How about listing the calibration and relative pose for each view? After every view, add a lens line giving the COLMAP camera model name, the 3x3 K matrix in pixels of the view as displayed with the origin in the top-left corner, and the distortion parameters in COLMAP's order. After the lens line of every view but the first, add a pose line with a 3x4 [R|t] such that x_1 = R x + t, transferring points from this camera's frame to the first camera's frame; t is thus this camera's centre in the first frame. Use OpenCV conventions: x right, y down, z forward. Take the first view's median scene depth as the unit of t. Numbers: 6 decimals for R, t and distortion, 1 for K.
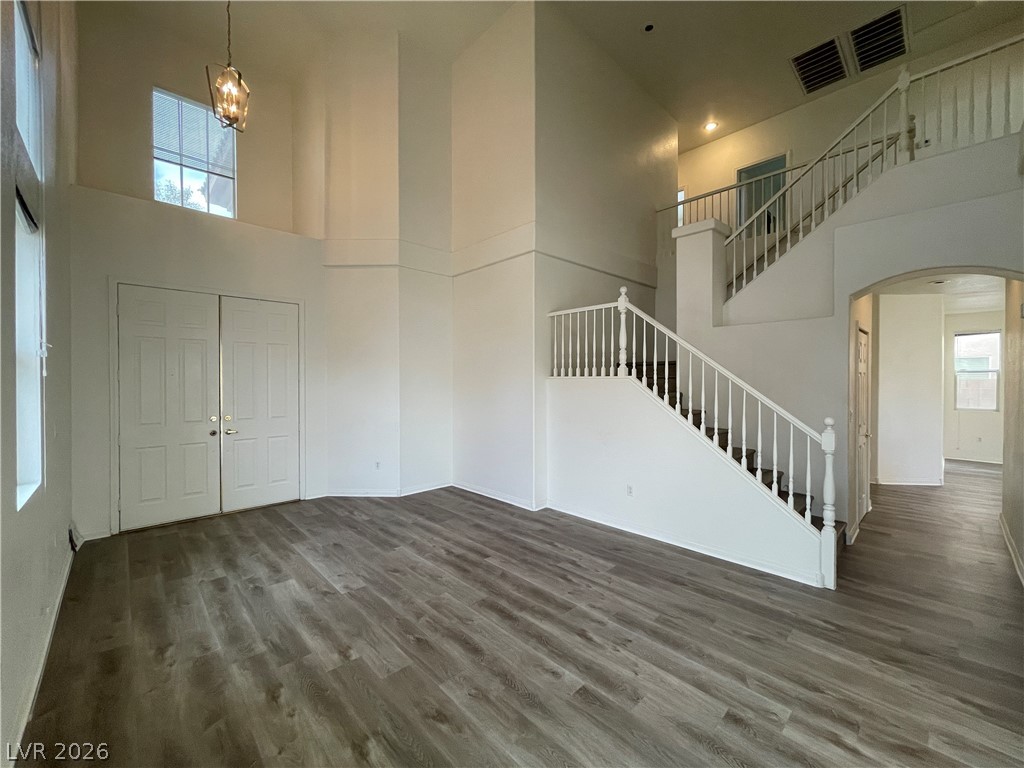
lens RADIAL K [[409.1, 0, 511.5], [0, 409.1, 385.5], [0, 0, 1]] dist [0.000352, 0.000434]
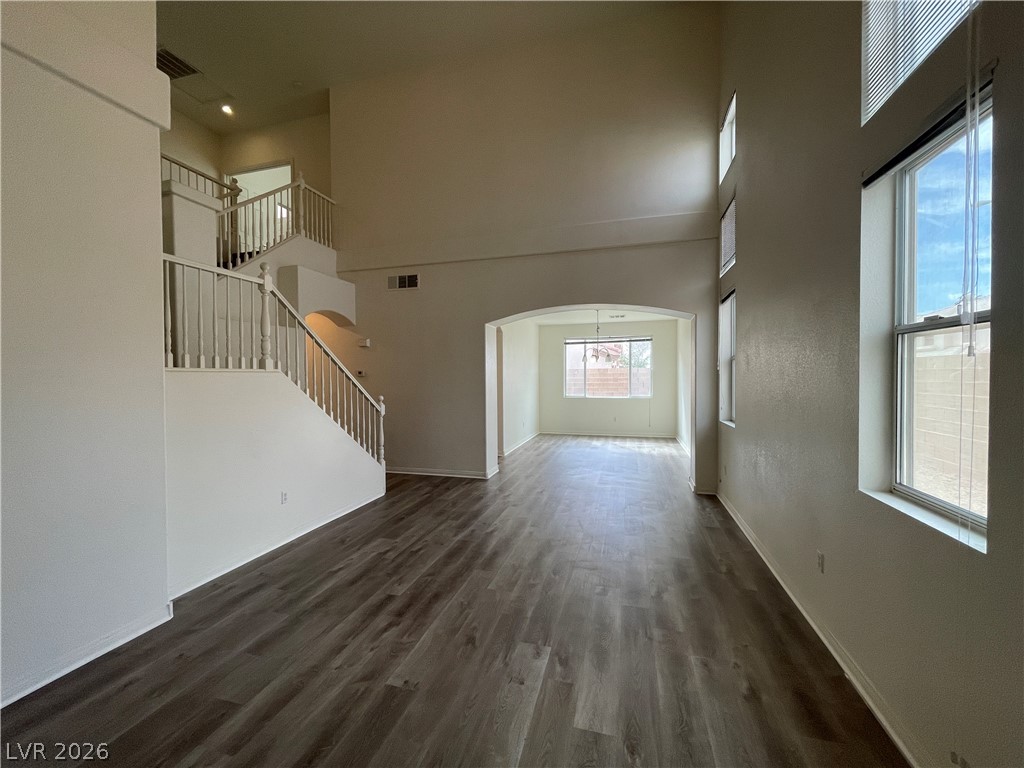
lens RADIAL K [[412.7, 0, 514.1], [0, 412.7, 383.4], [0, 0, 1]] dist [-0.001580, 0.000721]
pose [[-0.516019, -0.011027, 0.856506, -0.775629], [0.016089, 0.999616, 0.022562, -0.004476], [-0.856426, 0.025423, -0.515643, 1.082457]]
